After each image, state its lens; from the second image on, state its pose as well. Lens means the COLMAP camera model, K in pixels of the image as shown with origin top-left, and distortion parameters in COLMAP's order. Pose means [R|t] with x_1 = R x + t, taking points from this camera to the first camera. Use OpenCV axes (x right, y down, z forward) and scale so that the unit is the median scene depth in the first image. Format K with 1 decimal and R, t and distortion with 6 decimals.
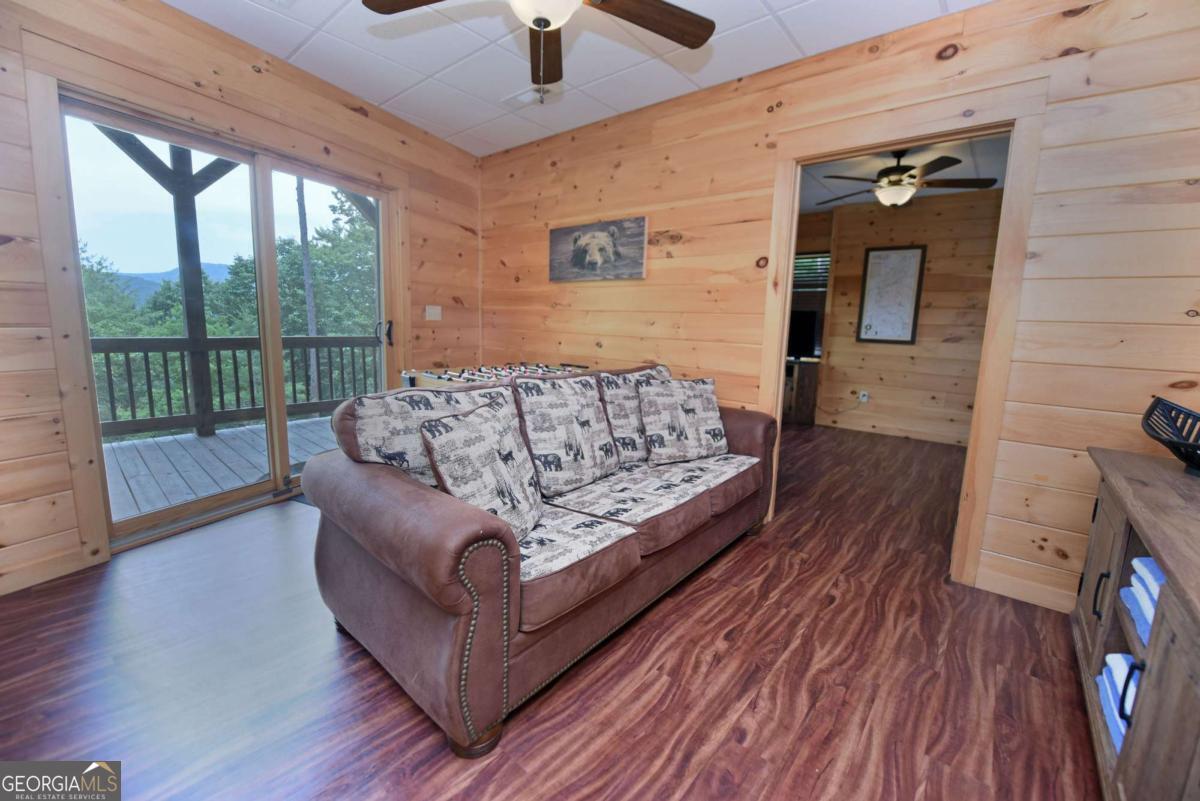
lens RADIAL K [[476.5, 0, 630.0], [0, 476.5, 392.9], [0, 0, 1]] dist [-0.019238, -0.001052]
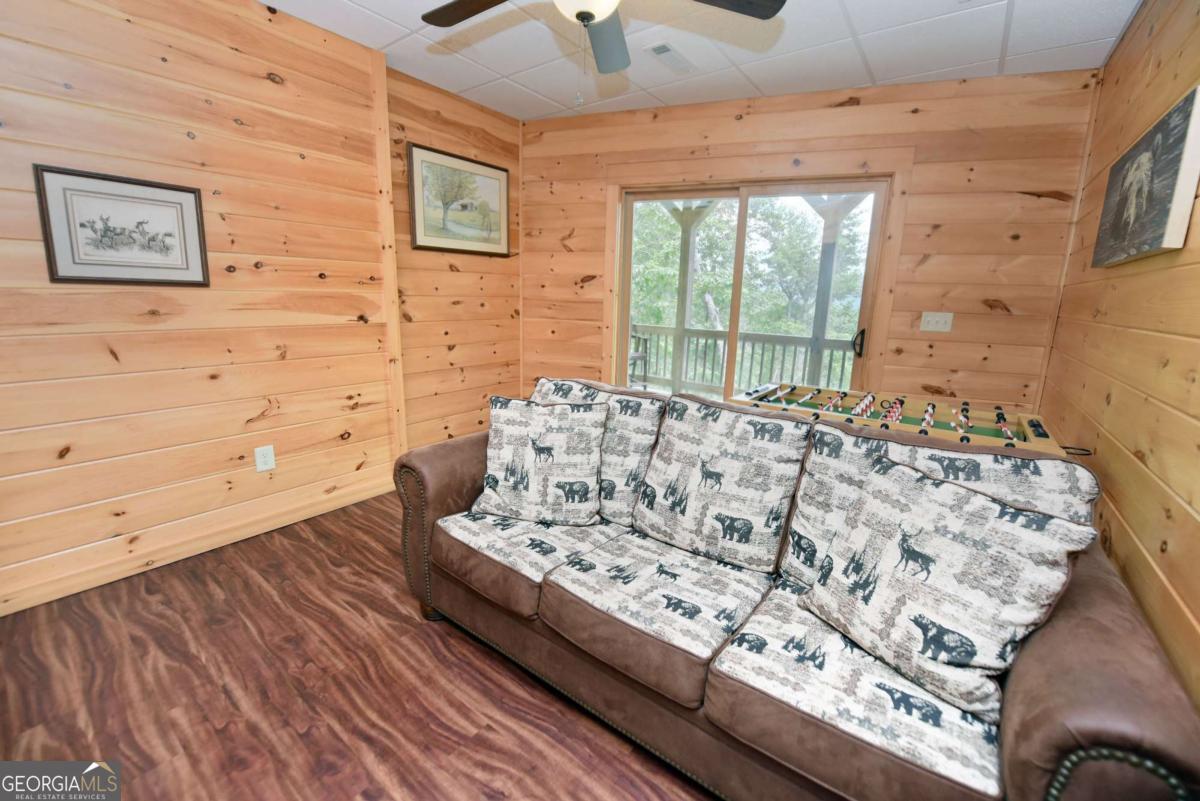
lens RADIAL K [[476.5, 0, 577.3], [0, 476.5, 392.5], [0, 0, 1]] dist [-0.019238, -0.001052]
pose [[0.004980, 0.169531, -0.985512, 0.632811], [-0.176419, 0.970215, 0.166008, -0.151110], [0.984303, 0.173037, 0.034740, 0.787382]]
